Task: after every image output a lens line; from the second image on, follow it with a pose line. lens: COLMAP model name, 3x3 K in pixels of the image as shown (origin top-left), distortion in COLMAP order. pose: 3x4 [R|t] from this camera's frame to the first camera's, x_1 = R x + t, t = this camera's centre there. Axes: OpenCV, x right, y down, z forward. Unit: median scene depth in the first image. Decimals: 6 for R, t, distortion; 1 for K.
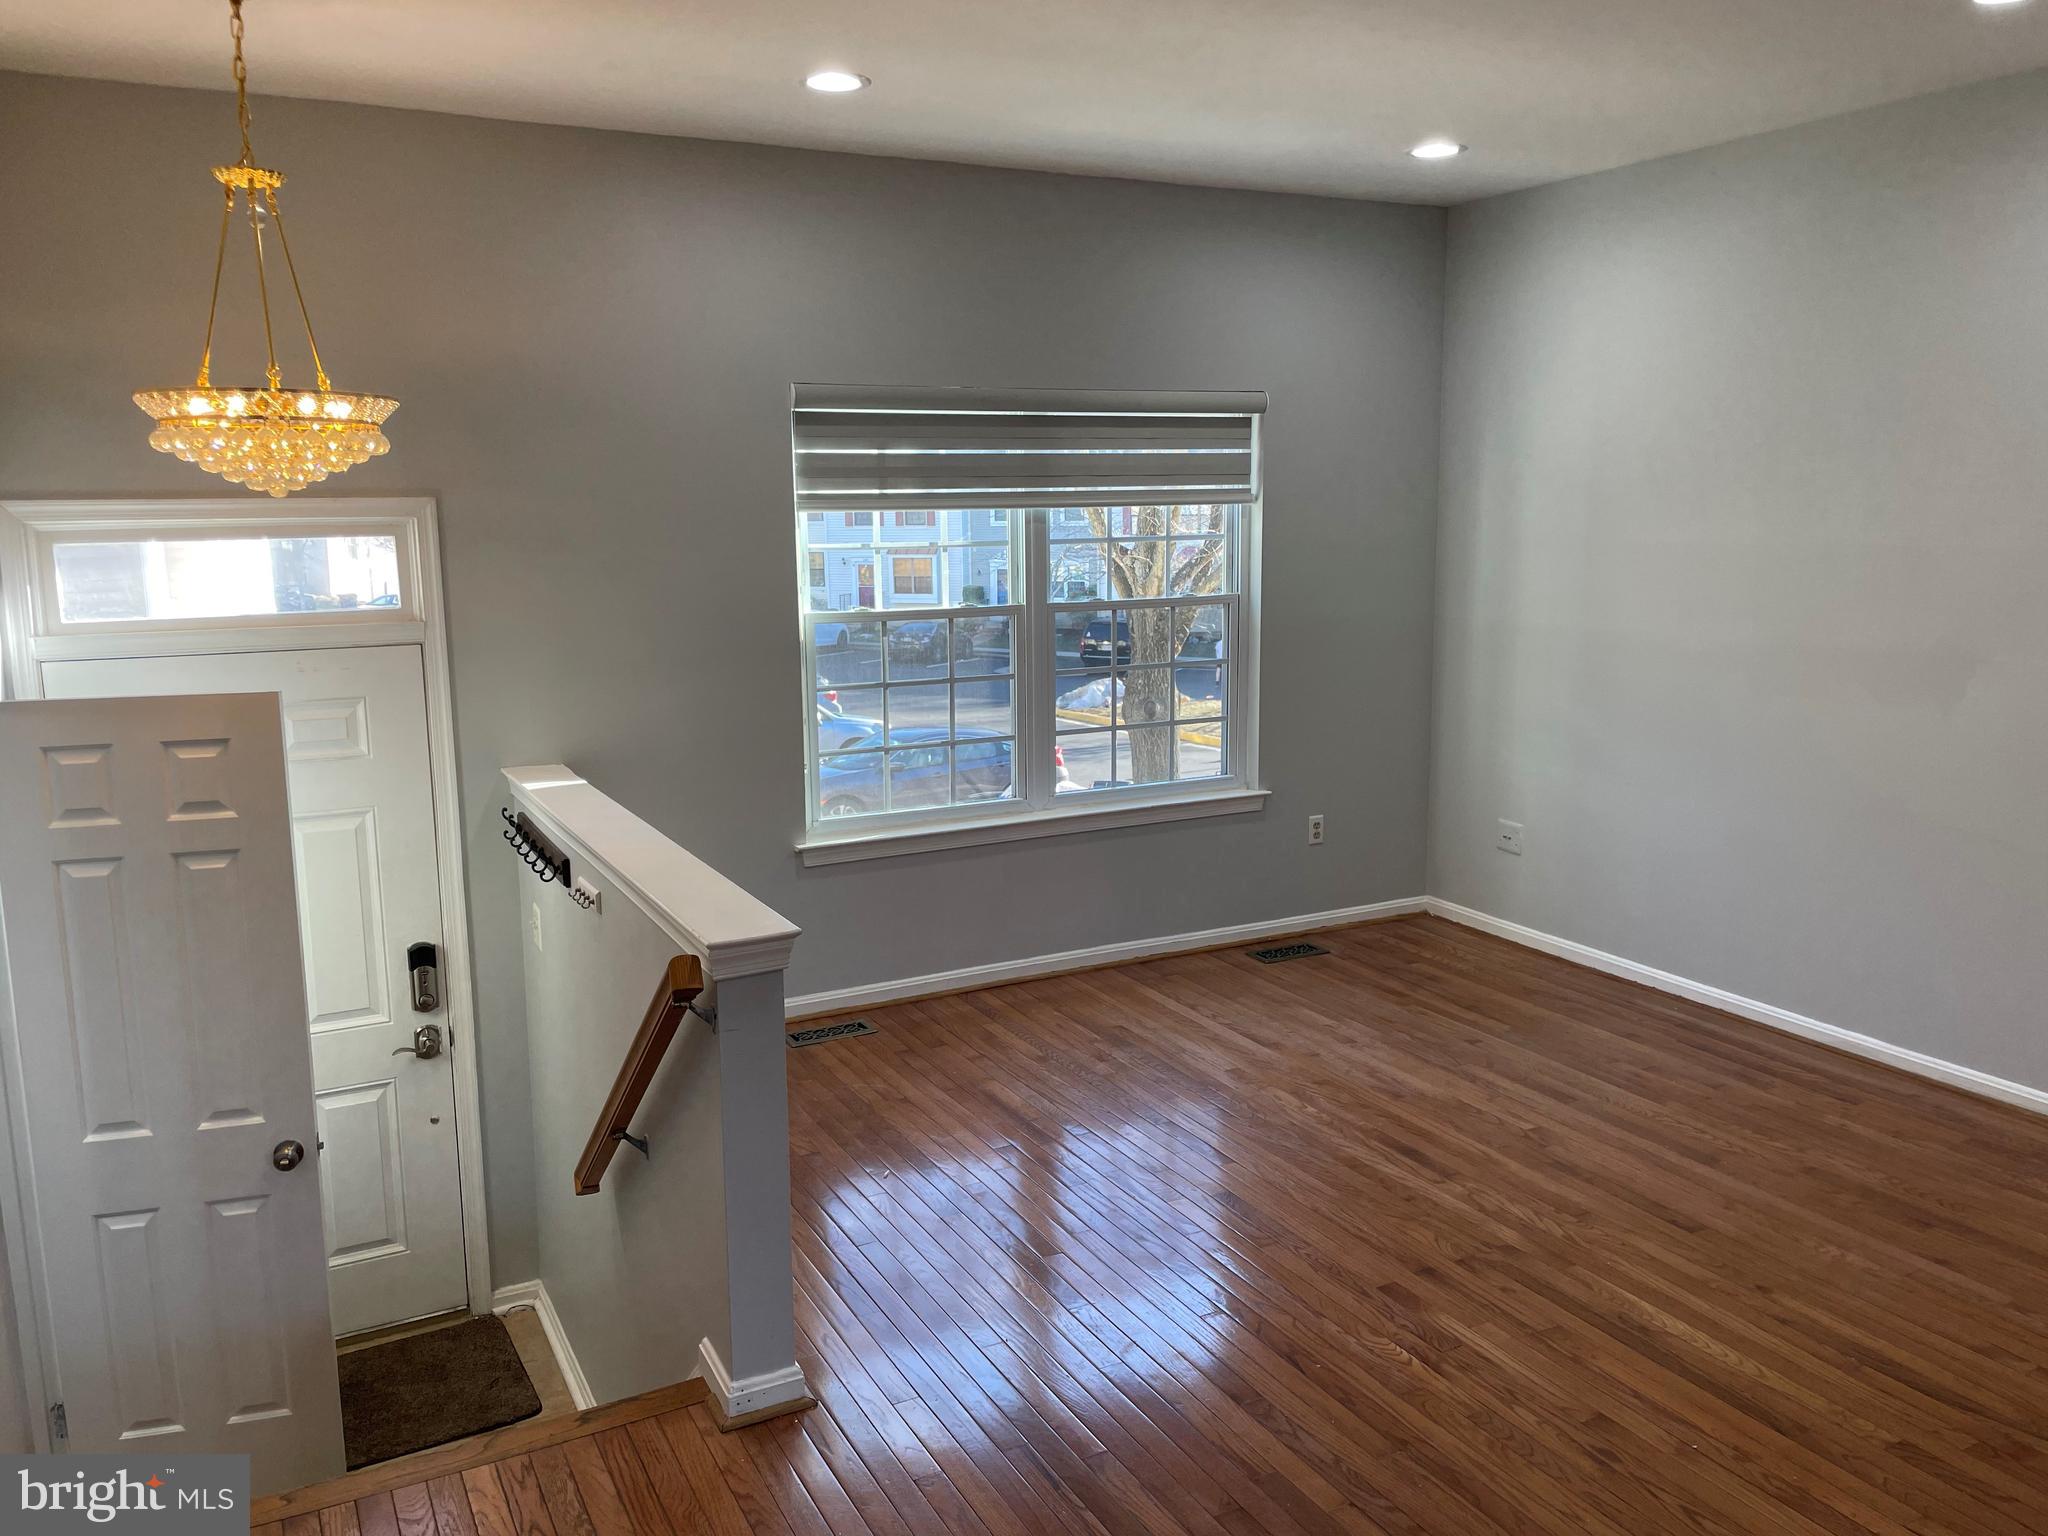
lens RADIAL K [[1547.4, 0, 1025.6], [0, 1547.4, 756.1], [0, 0, 1]] dist [0.083831, -0.113999]
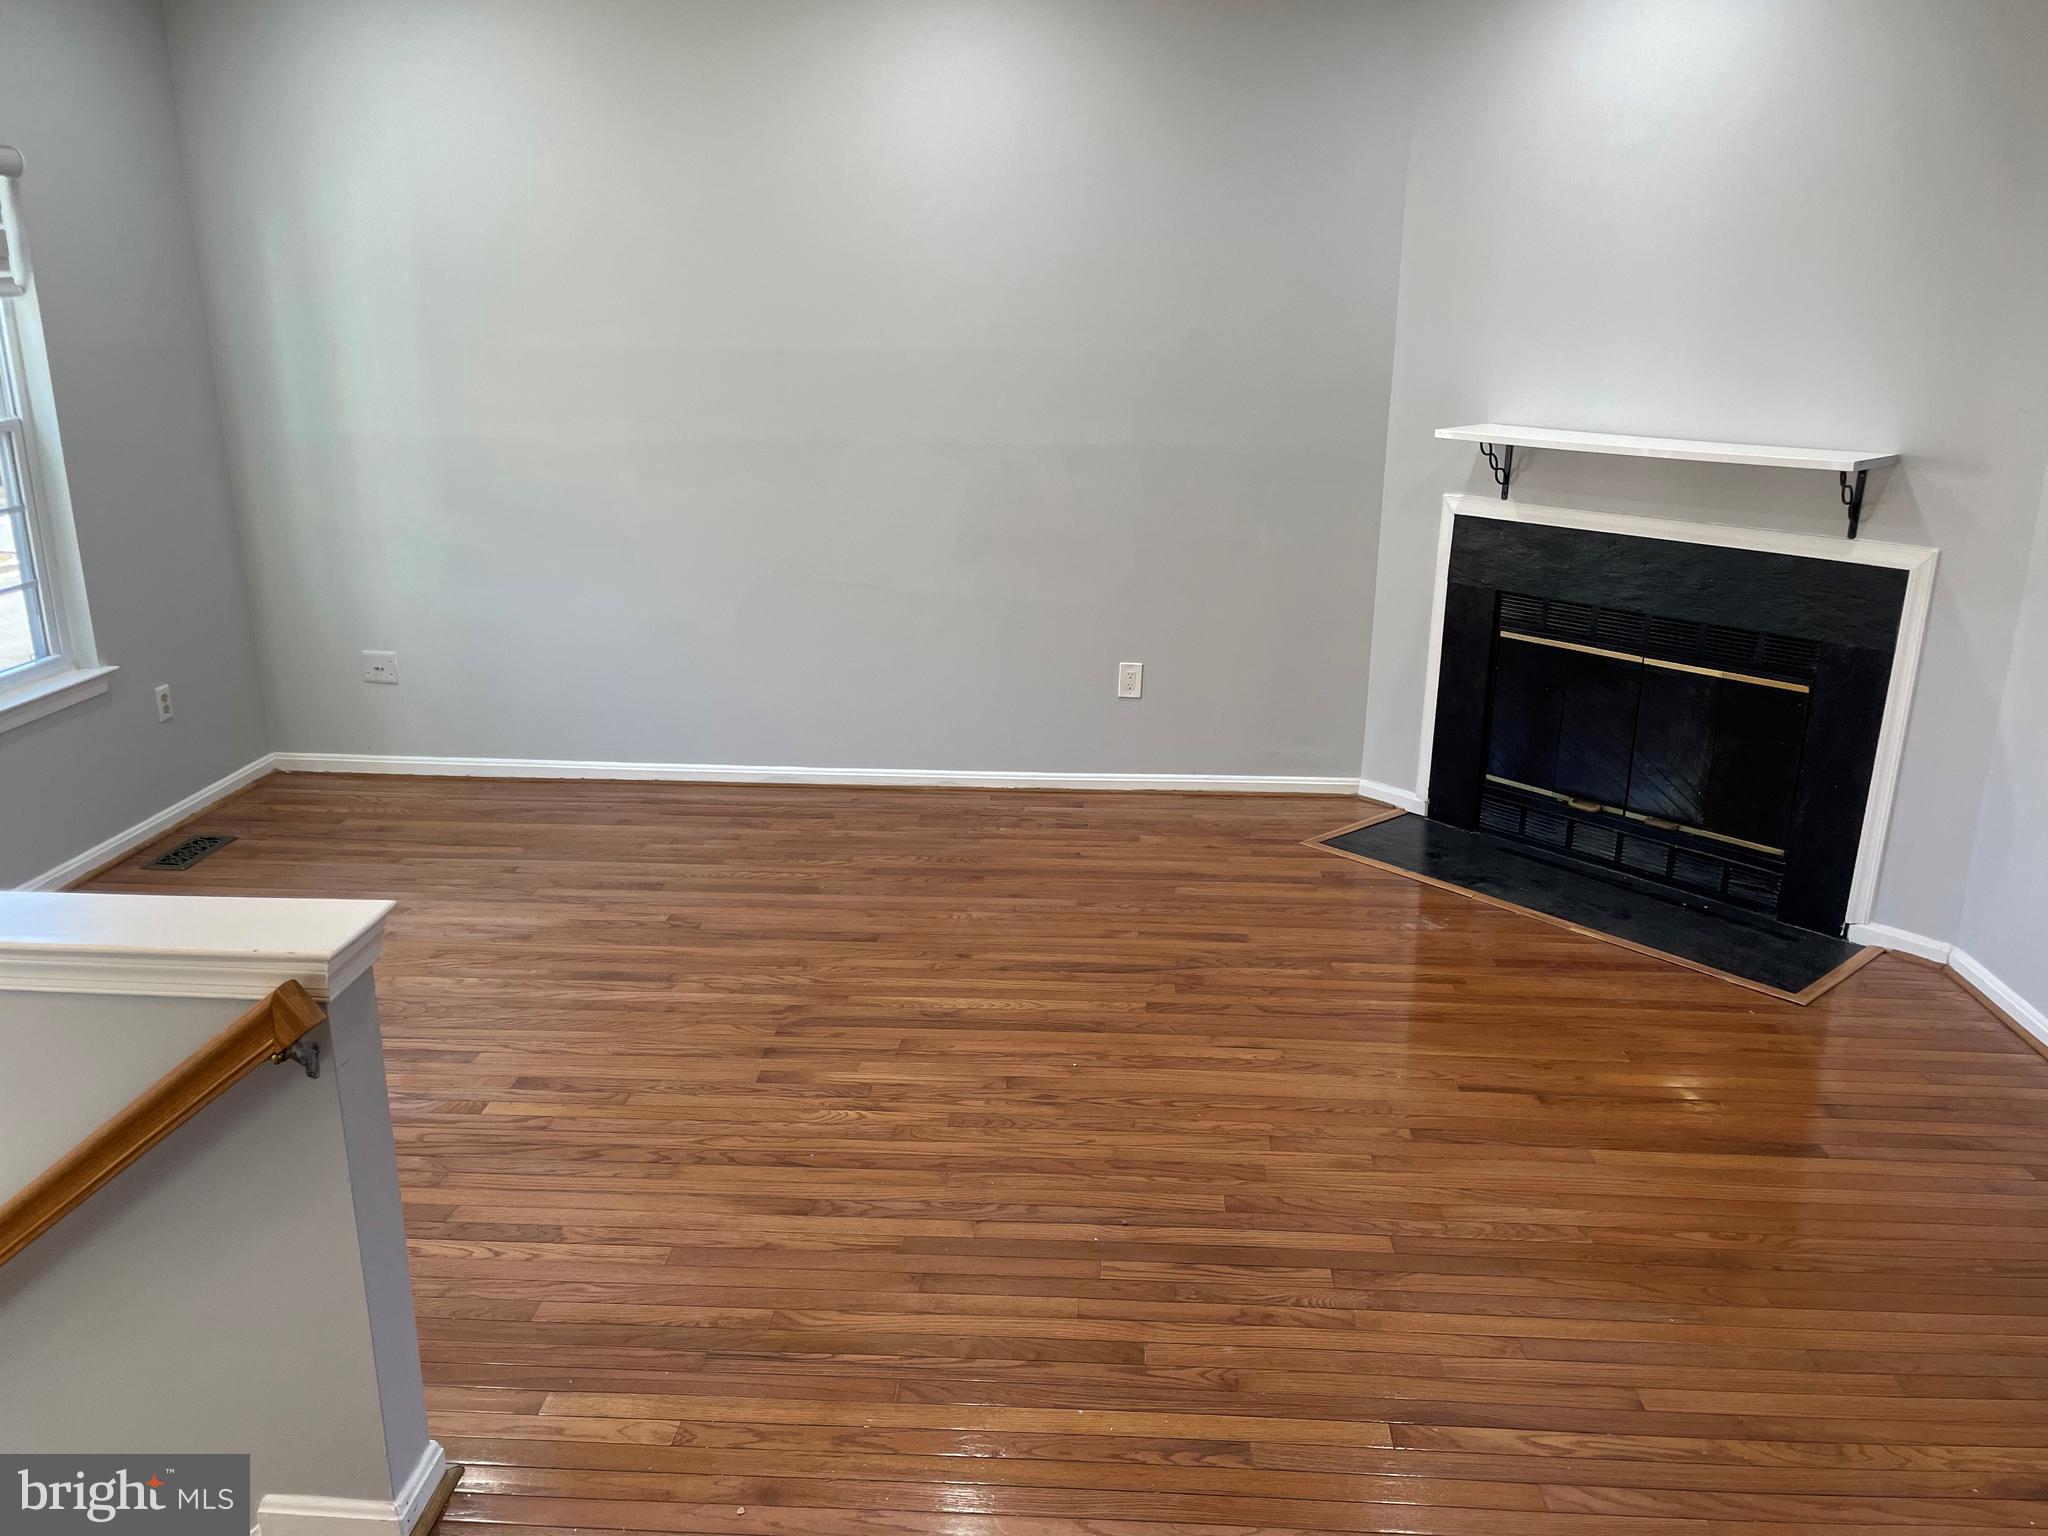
lens RADIAL K [[1547.4, 0, 1046.6], [0, 1547.4, 777.9], [0, 0, 1]] dist [0.083831, -0.113999]
pose [[0.512900, -0.244069, 0.823021, -0.371584], [0.127119, 0.969755, 0.208364, -0.039174], [-0.848984, -0.002248, 0.528413, 0.216051]]
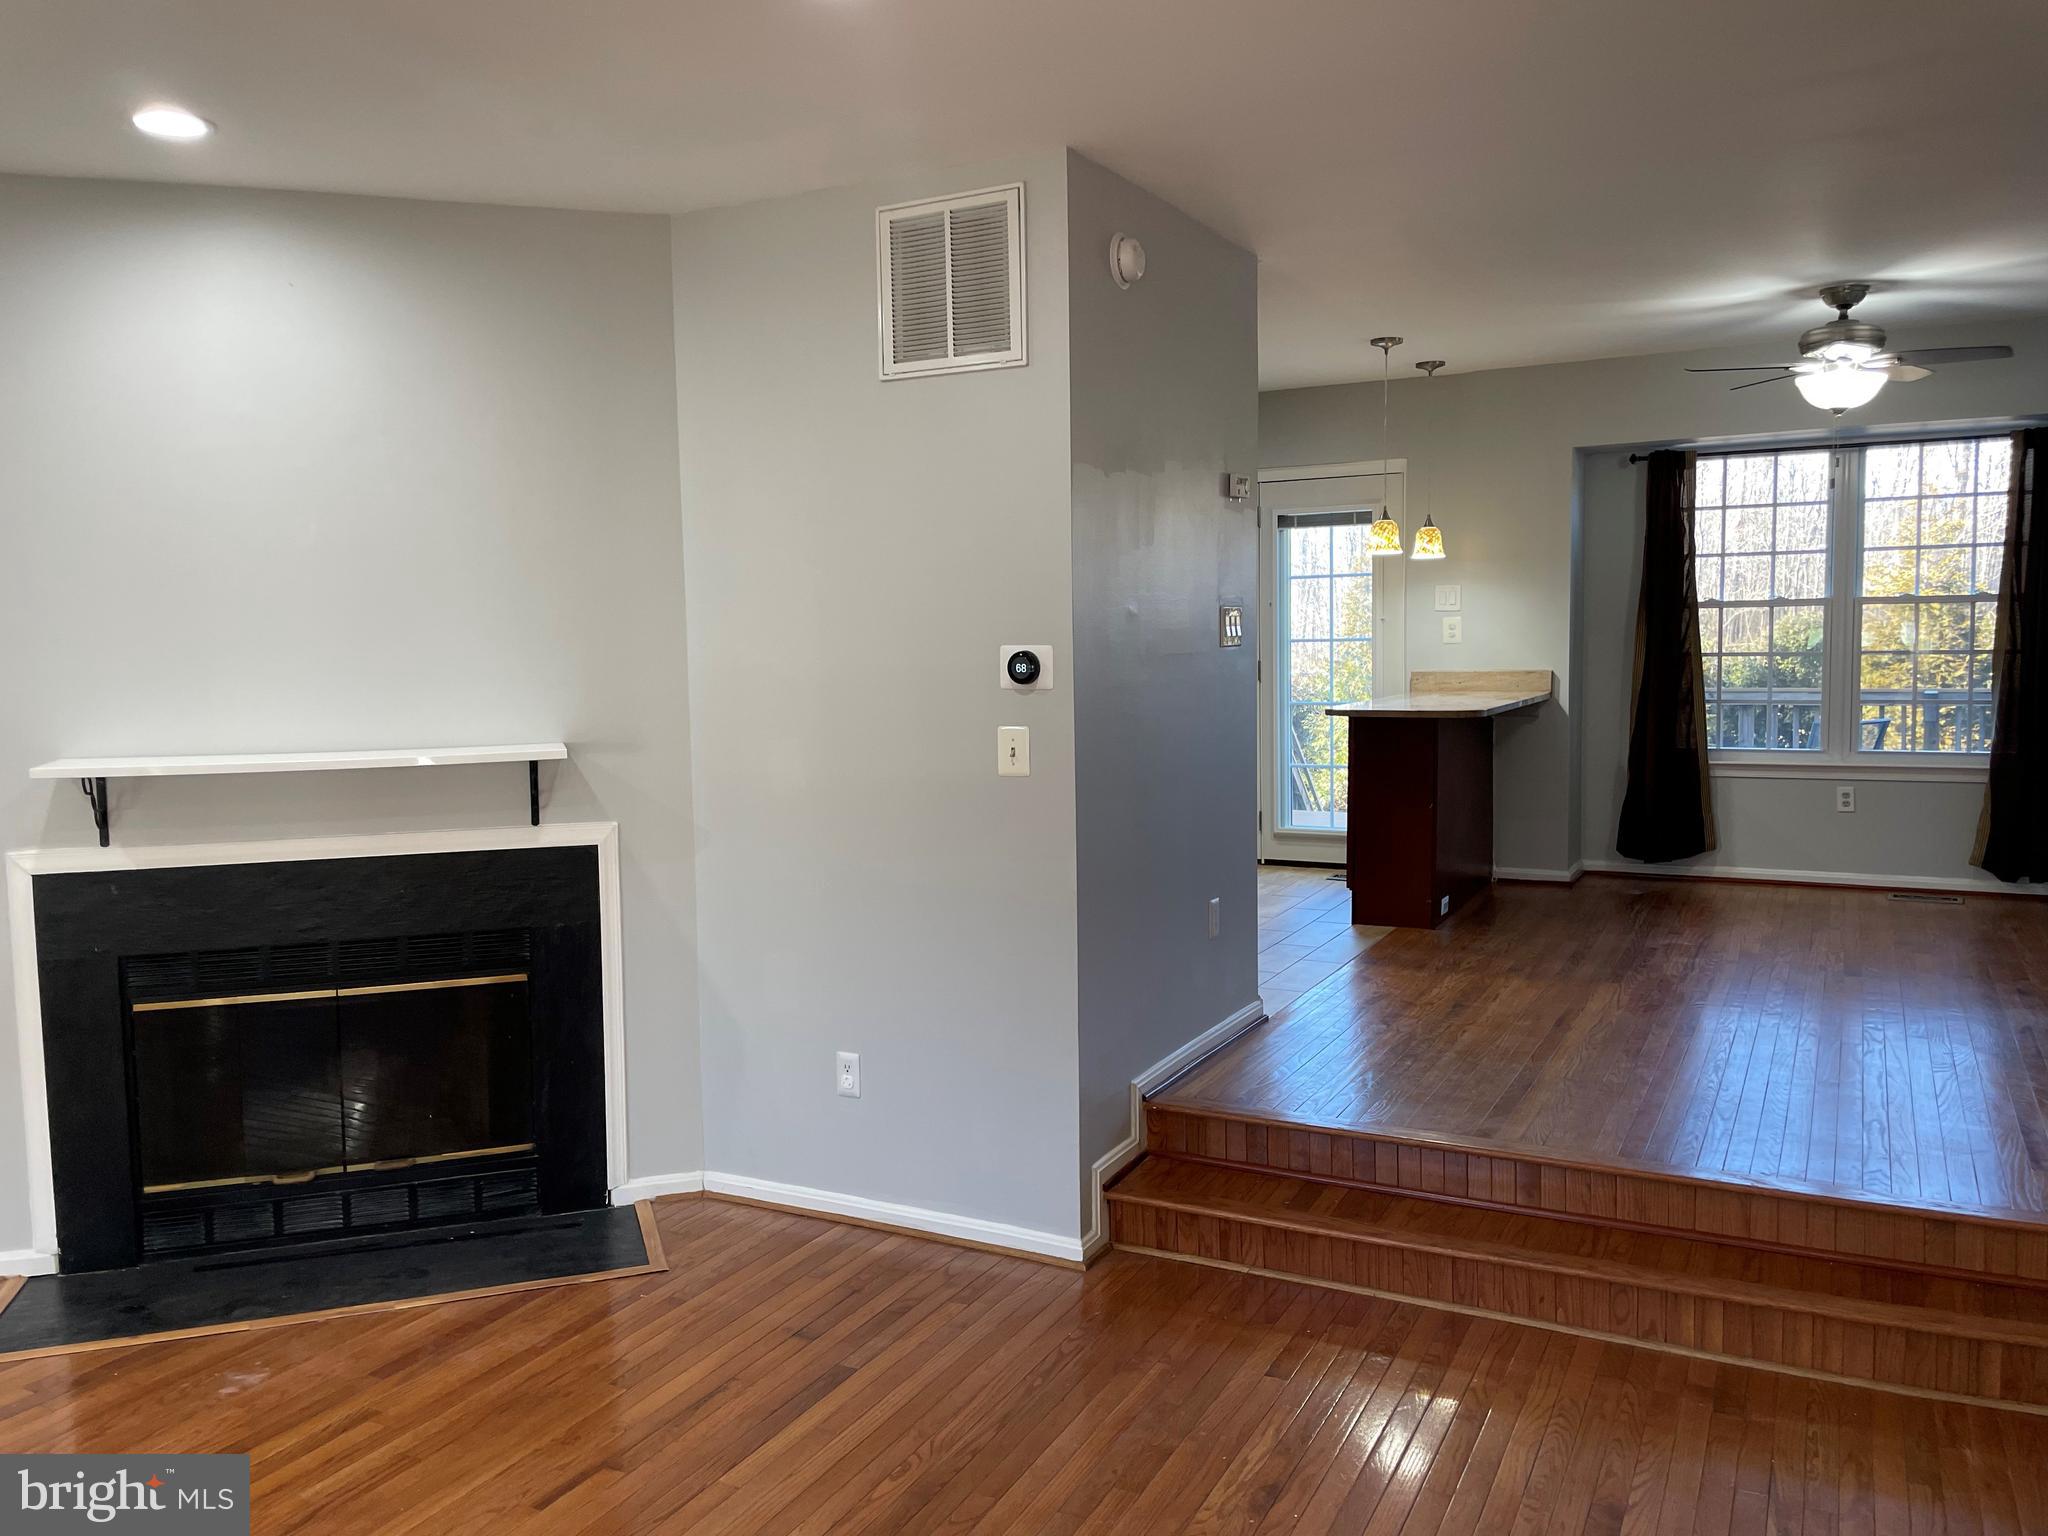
lens RADIAL K [[1547.4, 0, 1028.8], [0, 1547.4, 760.5], [0, 0, 1]] dist [0.083831, -0.113999]
pose [[-0.568649, -0.048780, 0.821132, -0.287801], [0.156602, 0.973563, 0.166285, -0.074167], [-0.807535, 0.223149, -0.545977, 0.579405]]
